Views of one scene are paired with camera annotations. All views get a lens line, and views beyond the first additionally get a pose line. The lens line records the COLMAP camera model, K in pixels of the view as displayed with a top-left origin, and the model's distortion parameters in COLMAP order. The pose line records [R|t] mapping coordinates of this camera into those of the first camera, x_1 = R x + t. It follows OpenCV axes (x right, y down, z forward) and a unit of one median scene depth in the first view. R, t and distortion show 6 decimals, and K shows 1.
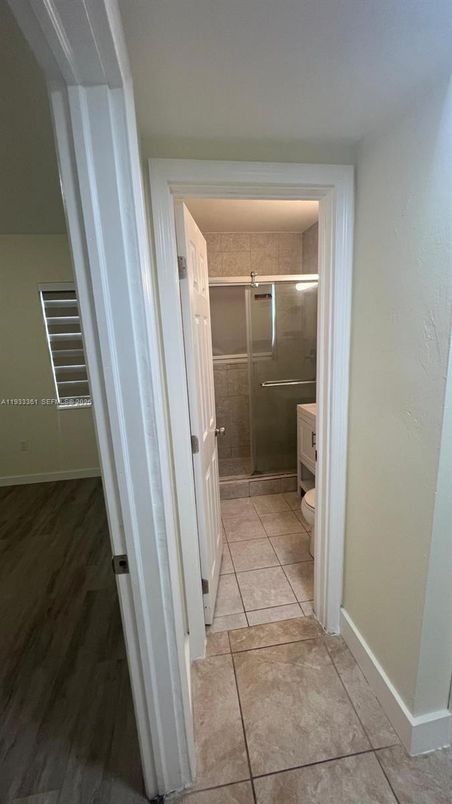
lens RADIAL K [[322.2, 0, 226.3], [0, 322.2, 402.4], [0, 0, 1]] dist [-0.001053, -0.000109]
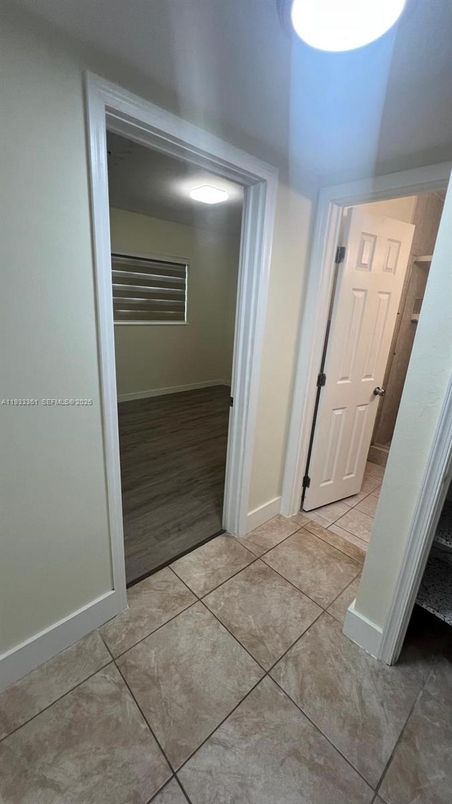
lens RADIAL K [[322.2, 0, 227.0], [0, 322.2, 400.8], [0, 0, 1]] dist [-0.001053, -0.000109]
pose [[0.562565, 0.323427, -0.760865, 0.867107], [-0.262569, 0.942553, 0.206521, 0.035649], [0.783950, 0.083598, 0.615169, -0.241775]]
